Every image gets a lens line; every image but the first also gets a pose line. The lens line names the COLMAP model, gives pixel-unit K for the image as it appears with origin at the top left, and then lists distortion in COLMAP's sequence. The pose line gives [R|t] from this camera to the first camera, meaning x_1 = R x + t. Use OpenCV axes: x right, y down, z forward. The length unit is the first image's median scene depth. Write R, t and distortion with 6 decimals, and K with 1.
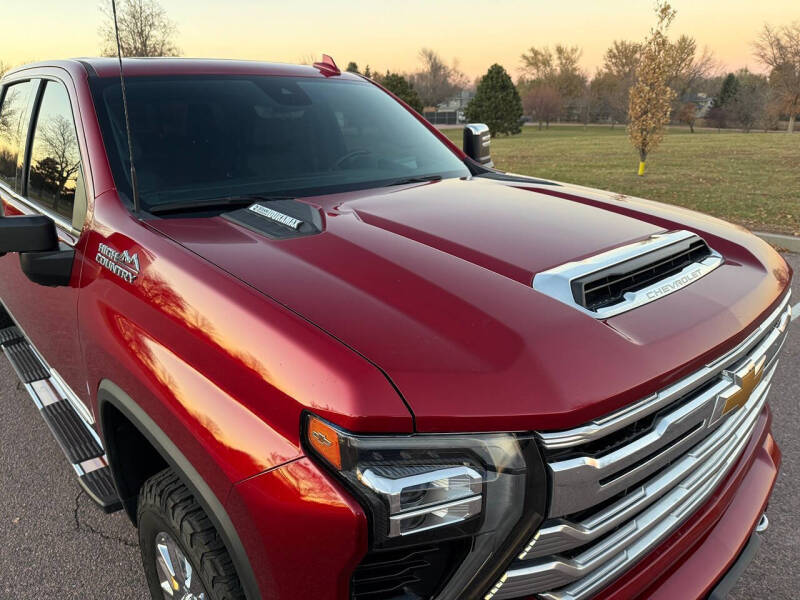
lens RADIAL K [[571.1, 0, 400.0], [0, 571.1, 300.0], [0, 0, 1]] dist [0.010774, -0.018006]
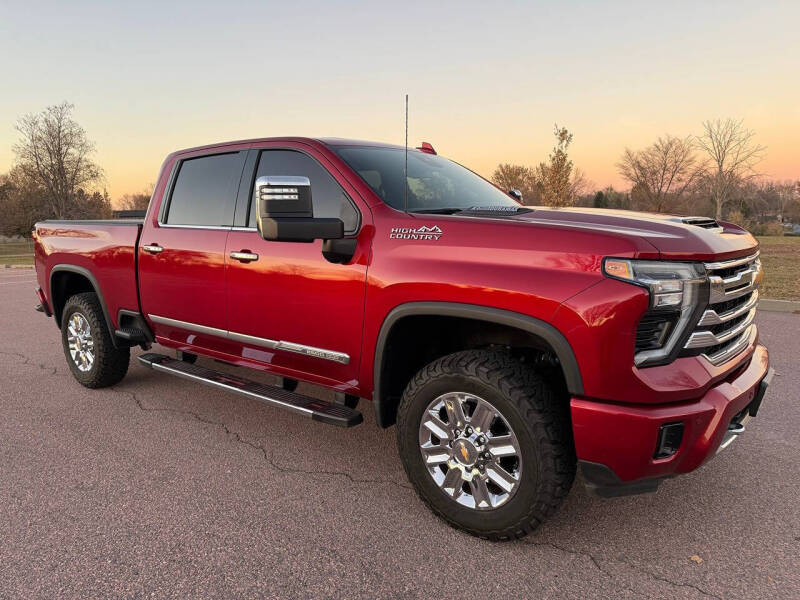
lens RADIAL K [[560.1, 0, 400.6], [0, 560.1, 303.1], [0, 0, 1]] dist [0.097472, -0.139137]
pose [[0.986211, -0.031230, 0.162519, -0.022068], [0.060525, 0.982064, -0.178568, 0.011935], [-0.154027, 0.185942, 0.970413, -0.016667]]
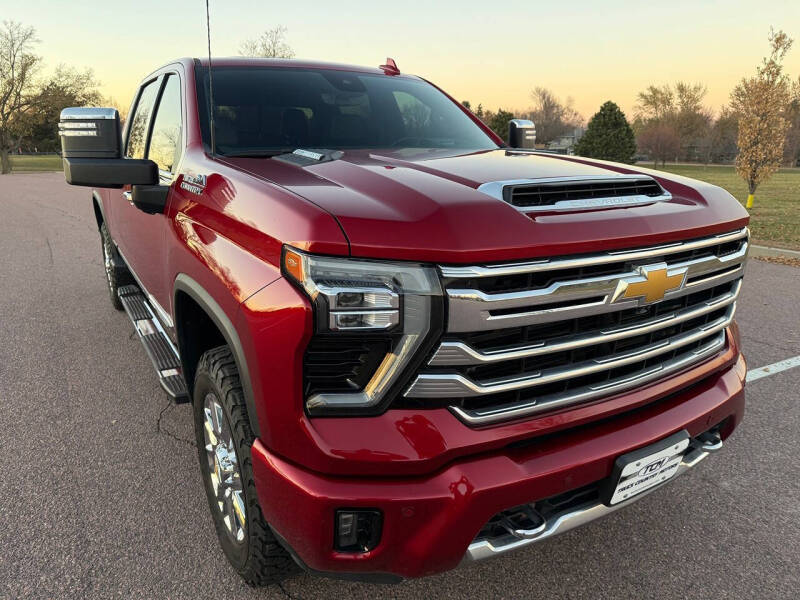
lens RADIAL K [[571.9, 0, 399.4], [0, 571.9, 296.4], [0, 0, 1]] dist [0.001561, -0.006242]
pose [[0.982506, 0.060047, -0.176283, 0.006424], [-0.071560, 0.995649, -0.059692, 0.006513], [0.171932, 0.071263, 0.982528, -0.006124]]
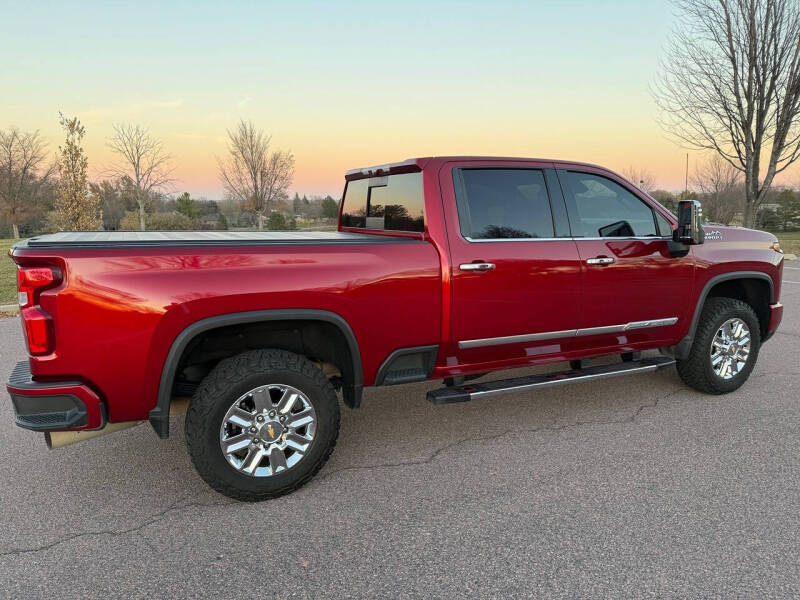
lens RADIAL K [[560.1, 0, 400.6], [0, 560.1, 303.1], [0, 0, 1]] dist [0.097472, -0.139137]
pose [[0.275048, -0.154829, 0.948882, -0.102917], [0.319446, 0.945594, 0.061696, -0.011637], [-0.906809, 0.286147, 0.309543, 0.044005]]
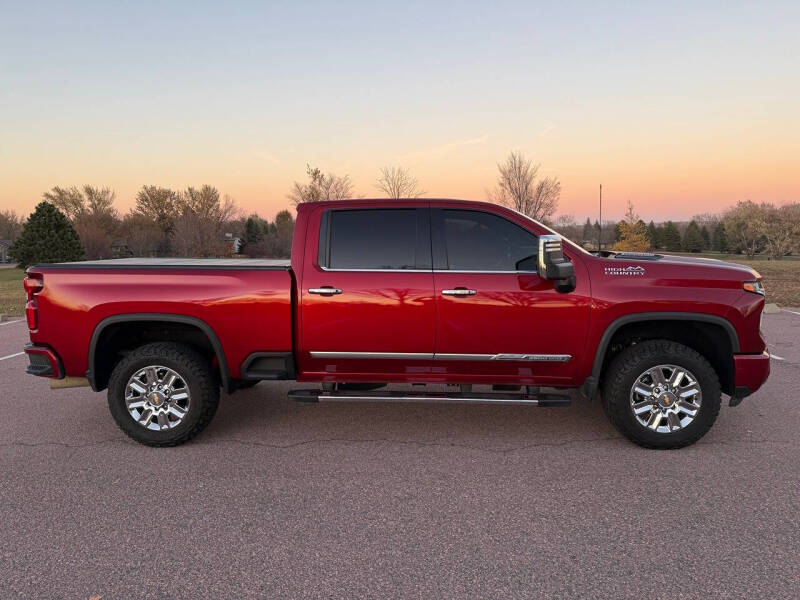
lens RADIAL K [[560.1, 0, 400.6], [0, 560.1, 303.1], [0, 0, 1]] dist [0.097472, -0.139137]
pose [[0.708883, -0.083465, 0.700370, -0.086434], [0.237733, 0.963144, -0.125843, 0.004643], [-0.664054, 0.255709, 0.702599, -0.005158]]
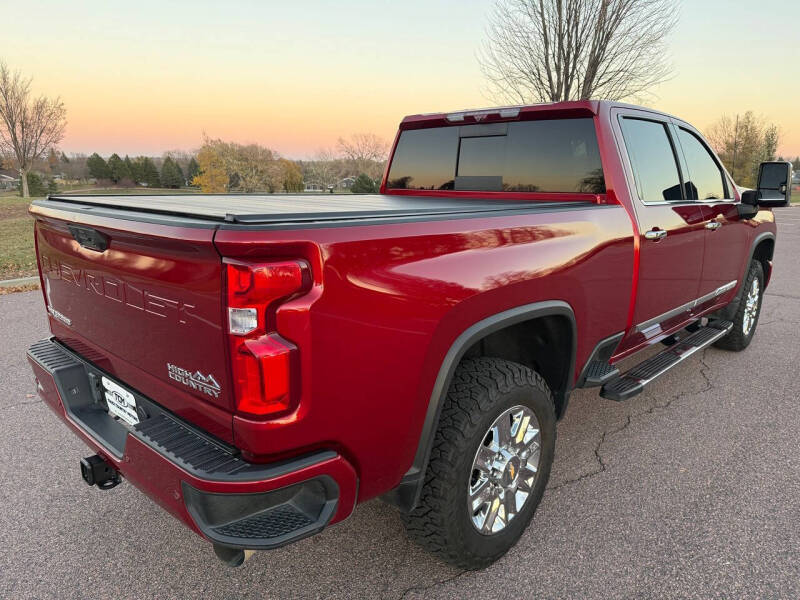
lens RADIAL K [[562.4, 0, 401.1], [0, 562.4, 302.8], [0, 0, 1]] dist [0.064865, -0.082008]
pose [[-0.084084, -0.219496, 0.971983, -0.091957], [0.321448, 0.917314, 0.234958, -0.023277], [-0.943187, 0.332199, -0.006575, 0.079504]]
